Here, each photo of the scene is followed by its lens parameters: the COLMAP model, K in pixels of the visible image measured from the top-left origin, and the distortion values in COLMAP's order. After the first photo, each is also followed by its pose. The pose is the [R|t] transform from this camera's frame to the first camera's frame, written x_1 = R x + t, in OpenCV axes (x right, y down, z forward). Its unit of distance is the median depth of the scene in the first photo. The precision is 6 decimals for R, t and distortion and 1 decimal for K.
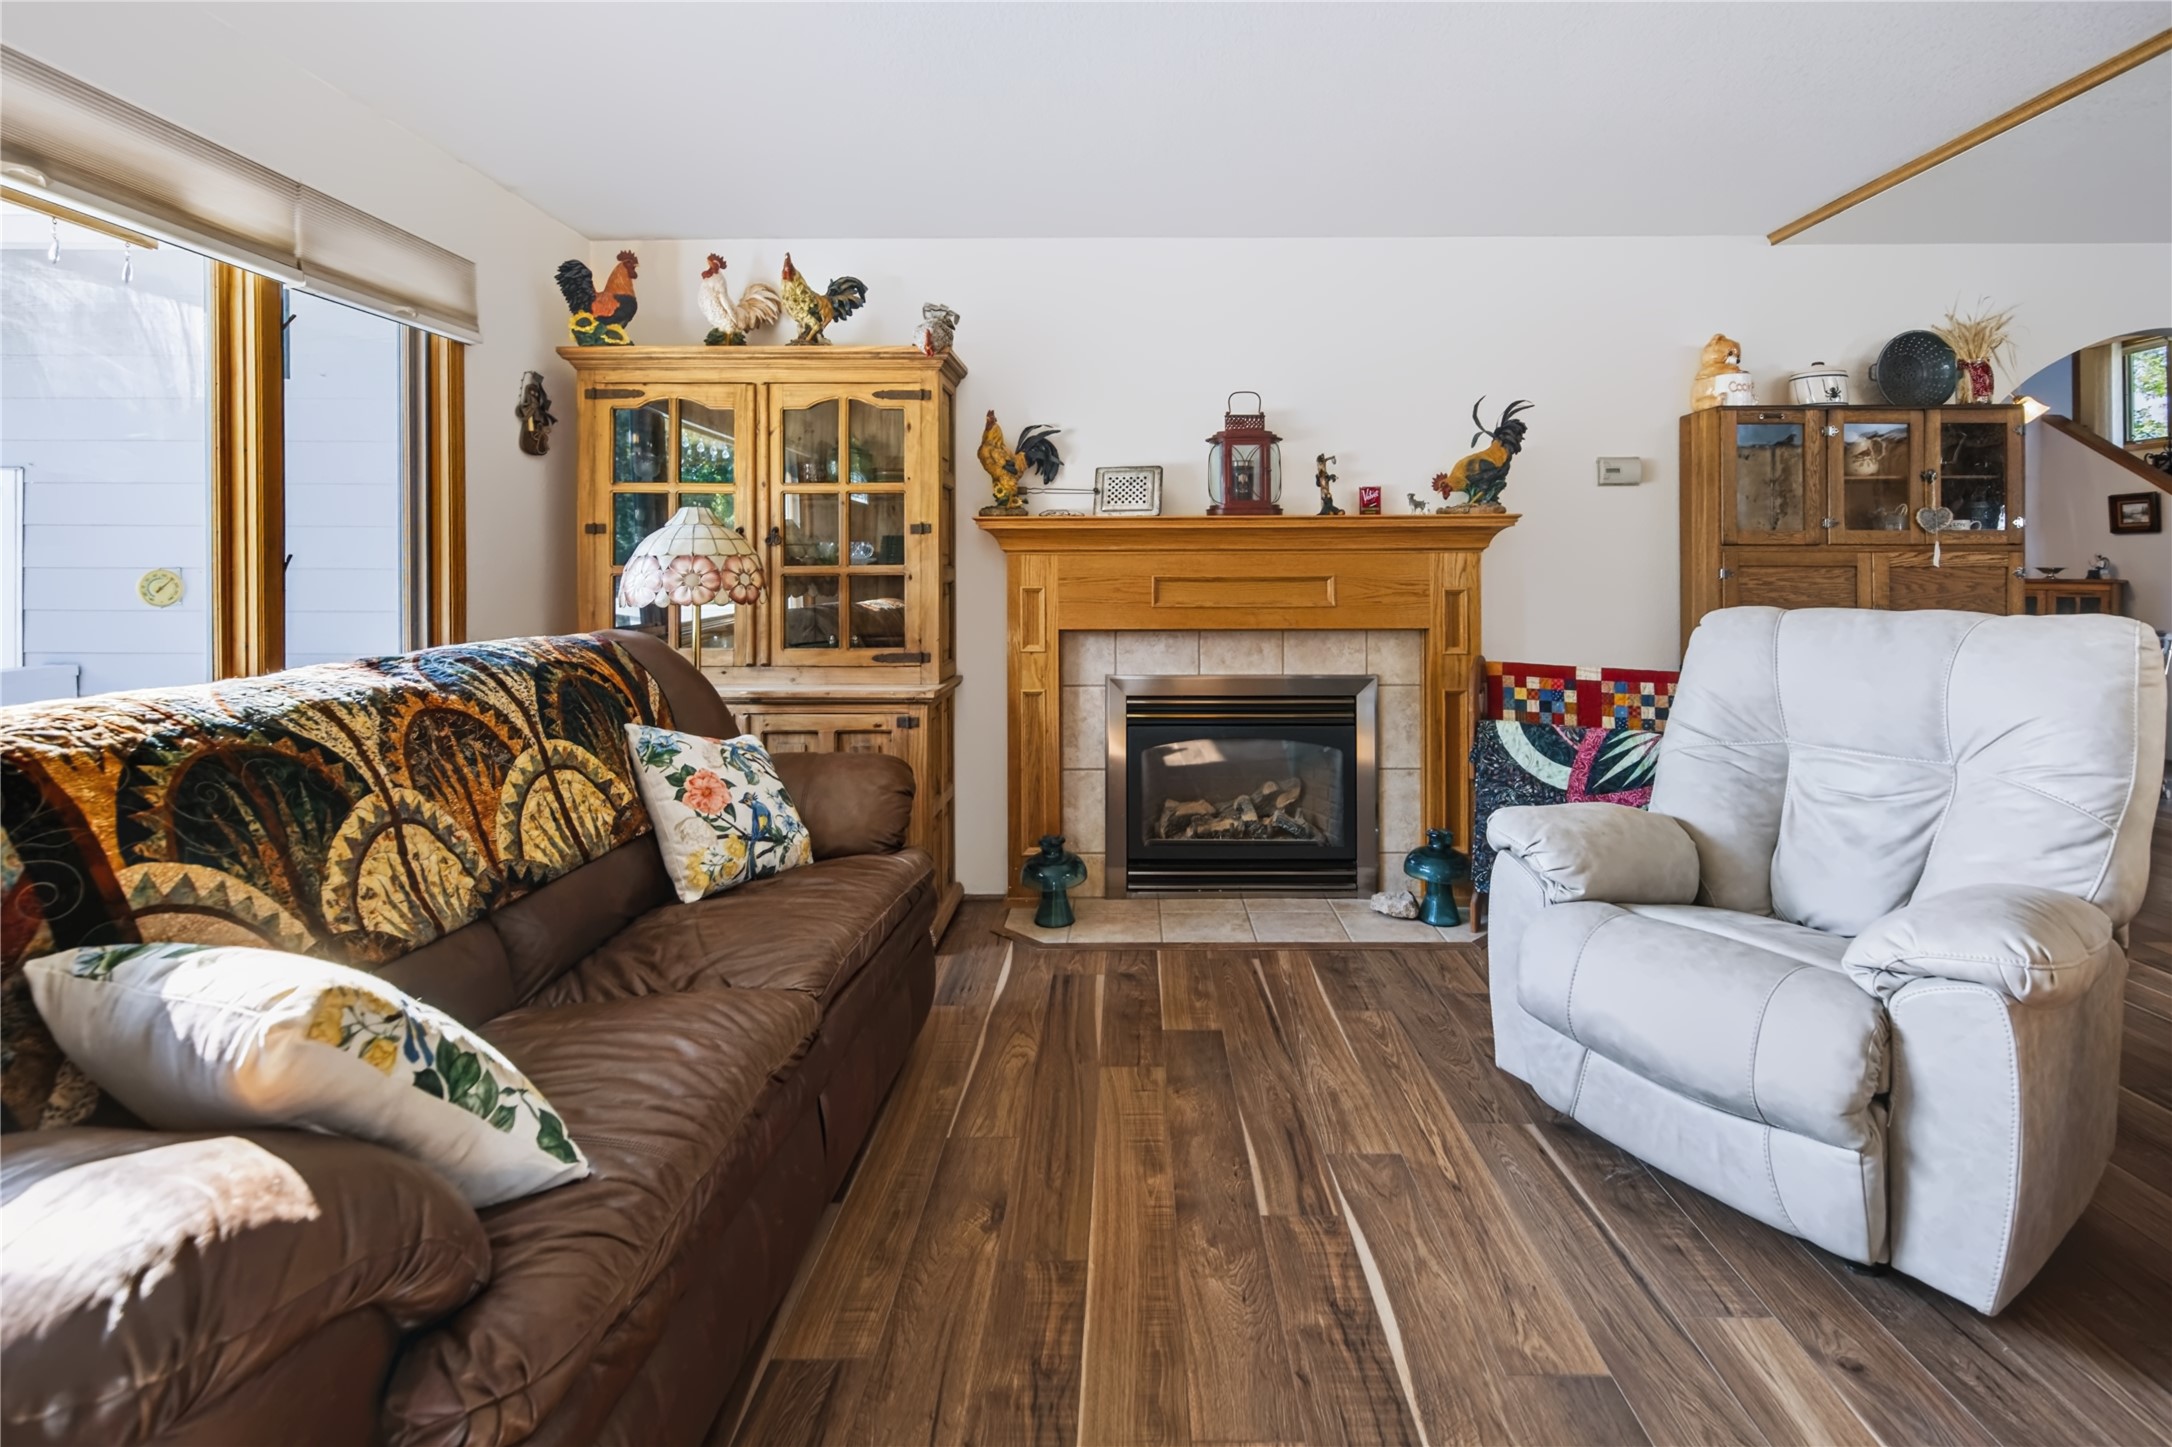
lens RADIAL K [[1031.6, 0, 1120.8], [0, 1031.6, 558.3], [0, 0, 1]] dist [0.013943, -0.005709]
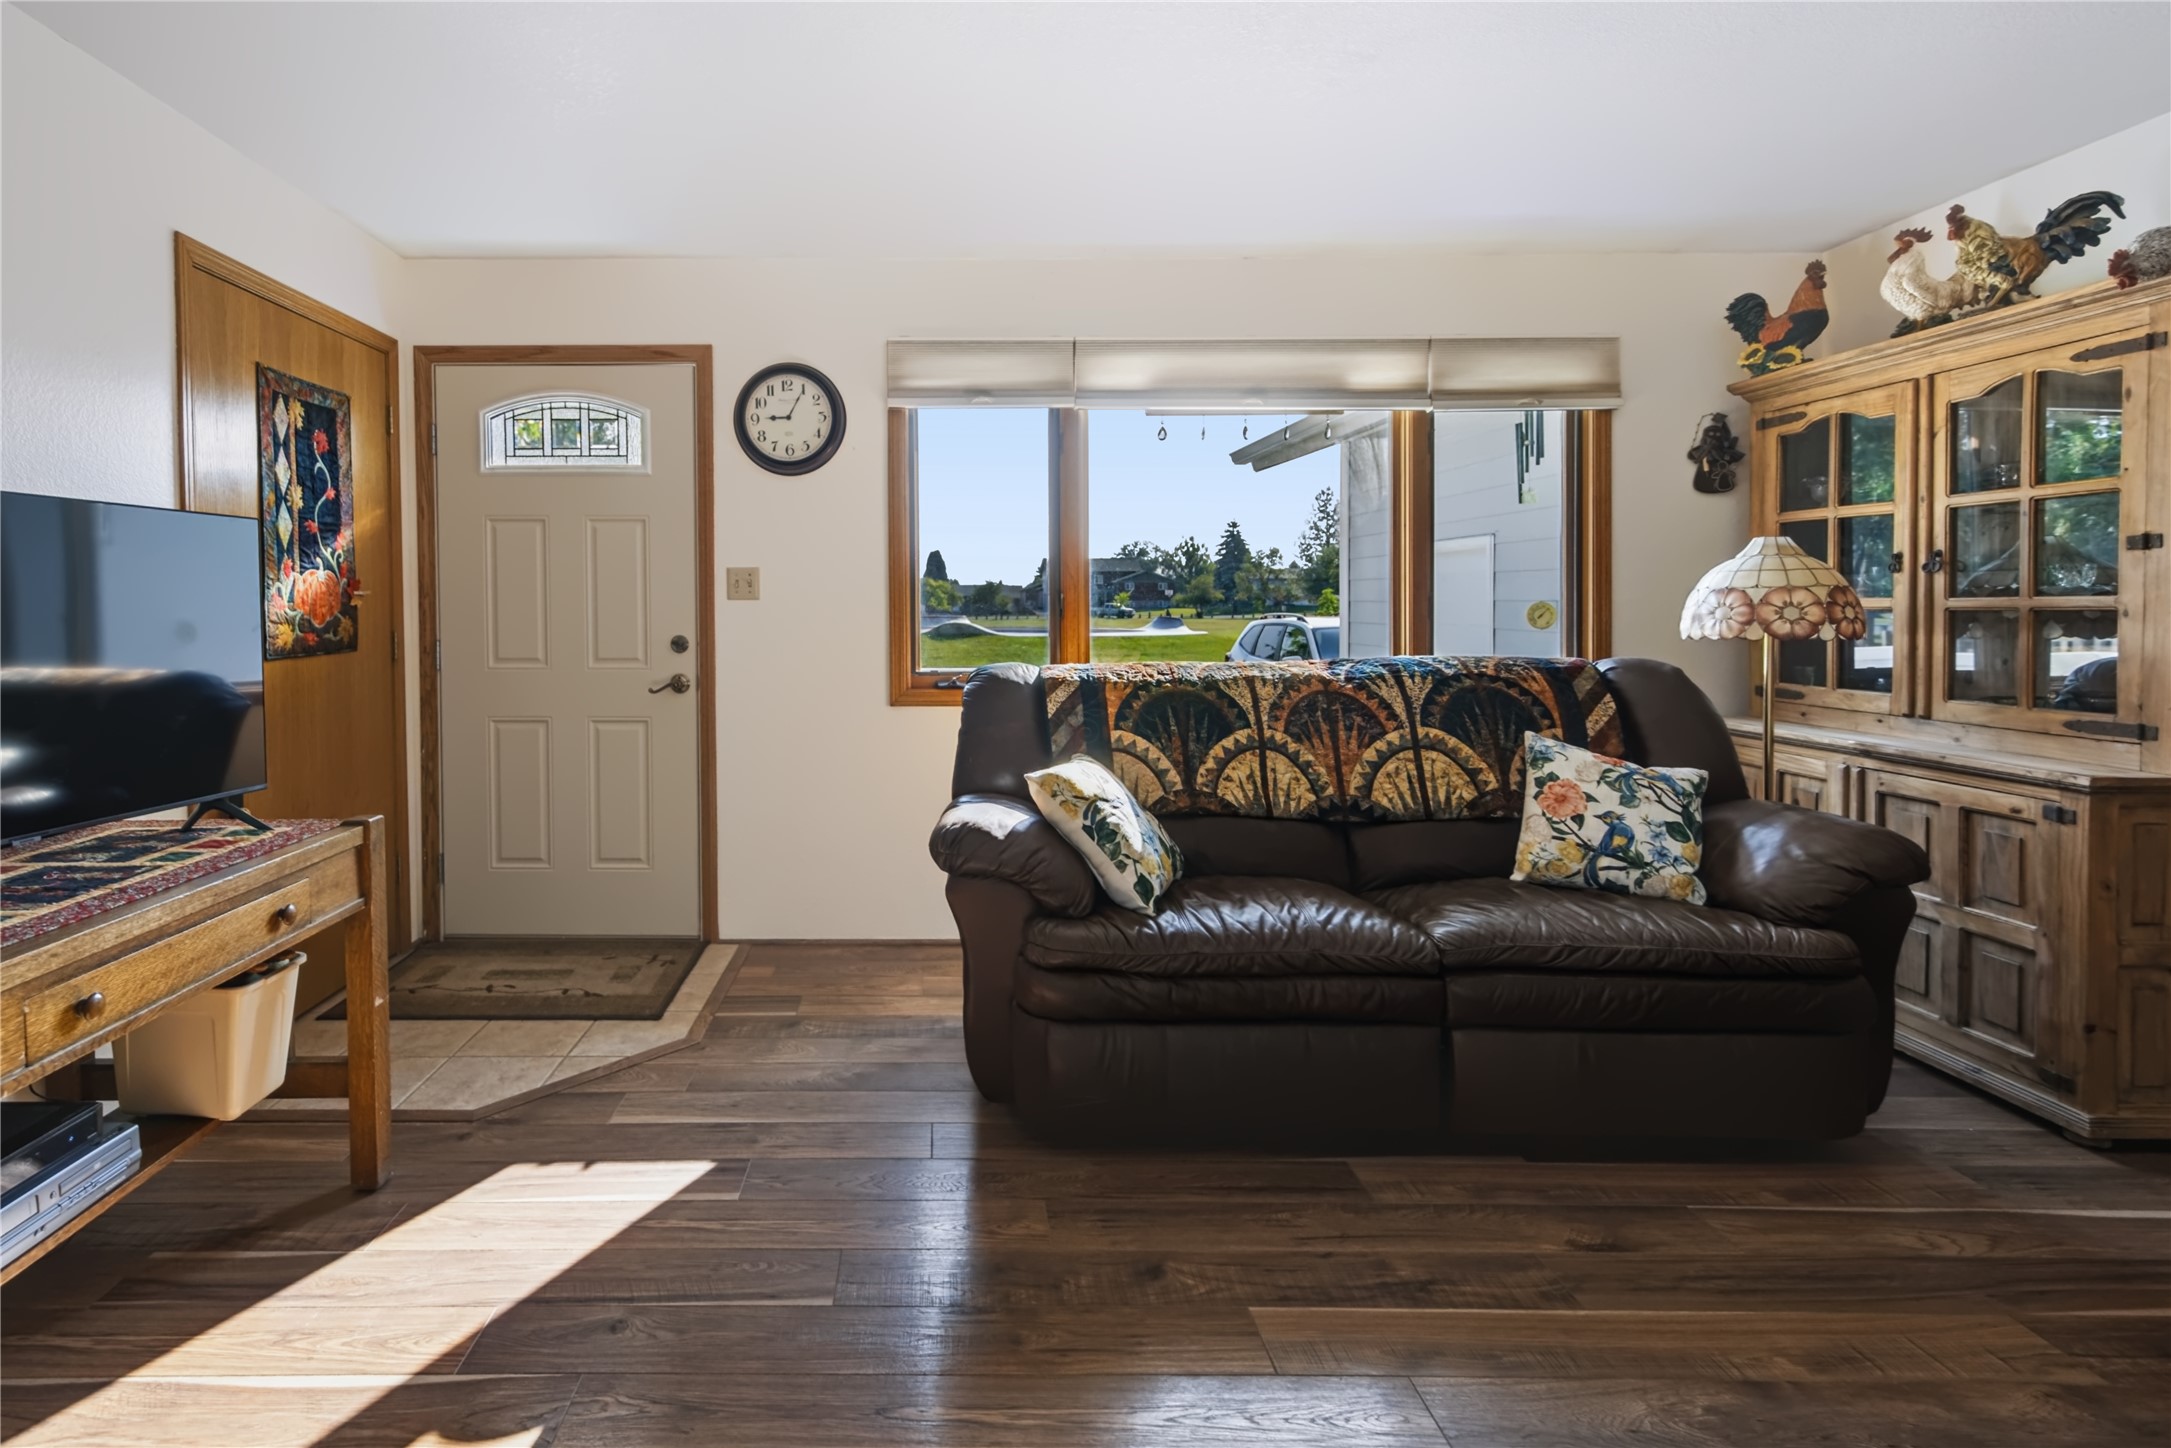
lens RADIAL K [[1047.1, 0, 934.0], [0, 1047.1, 629.7], [0, 0, 1]] dist [0.005008, -0.000657]
pose [[0.001469, 0.026175, -0.999656, 0.697233], [0.013953, 0.999560, 0.026193, 0.000020], [0.999902, -0.013987, 0.001103, 0.288736]]
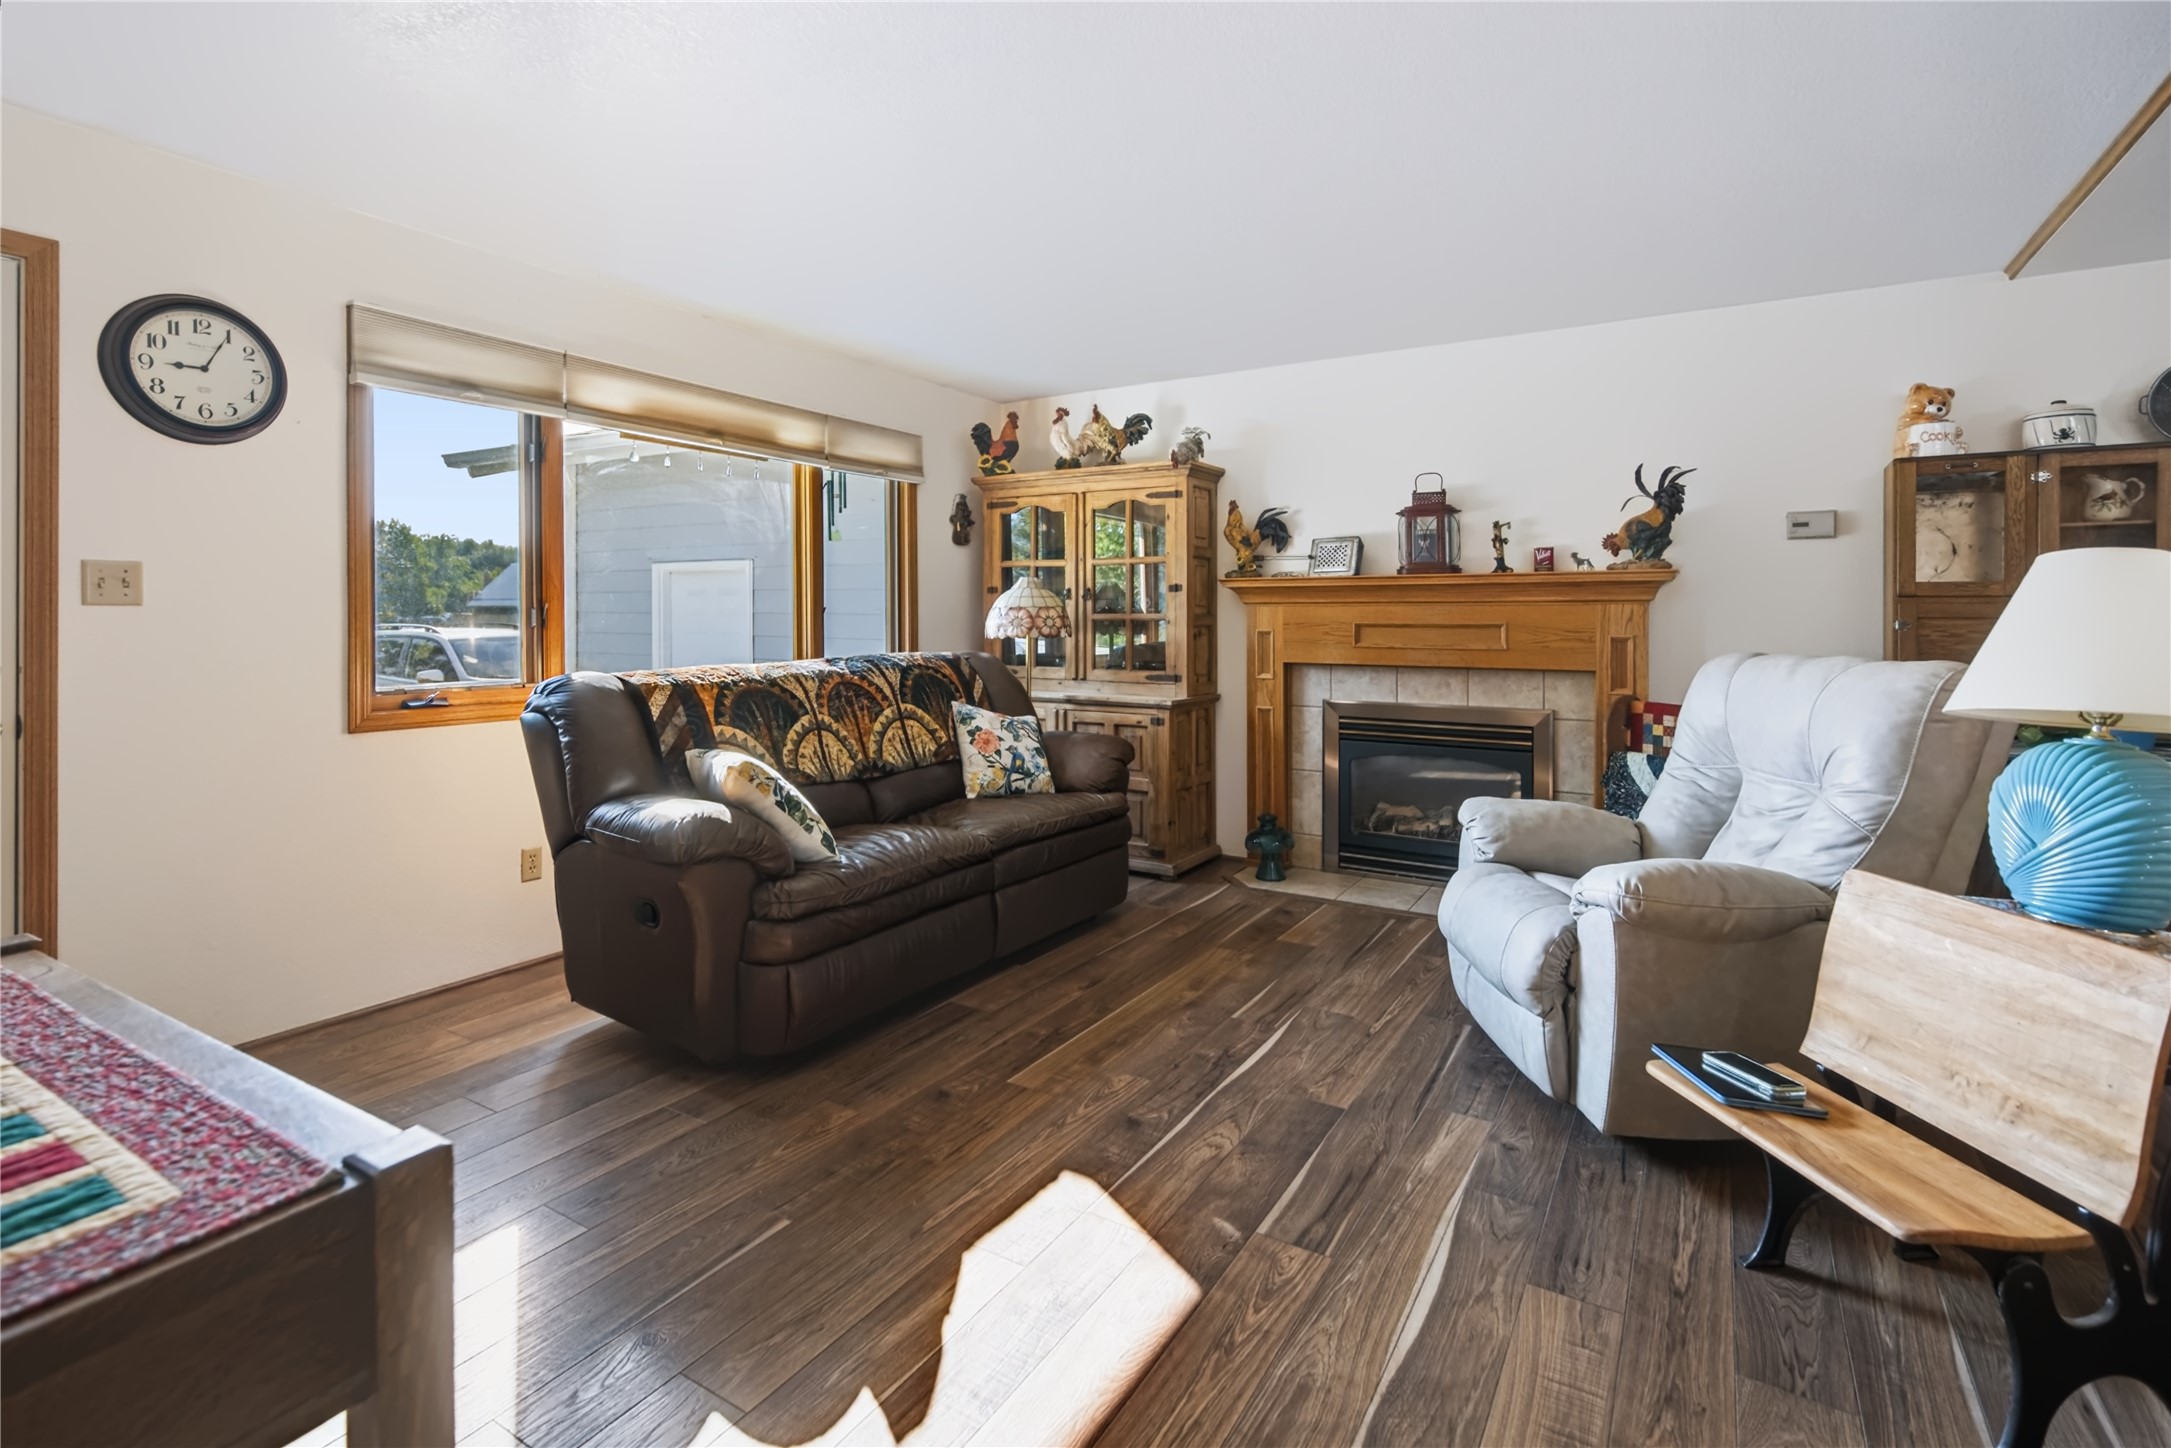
lens RADIAL K [[1015.1, 0, 1092.9], [0, 1015.1, 613.8], [0, 0, 1]] dist [0.015336, -0.005711]
pose [[0.857633, 0.003874, -0.514248, 0.605388], [0.000656, 0.999963, 0.008627, -0.007419], [0.514262, -0.007736, 0.857598, -0.370270]]
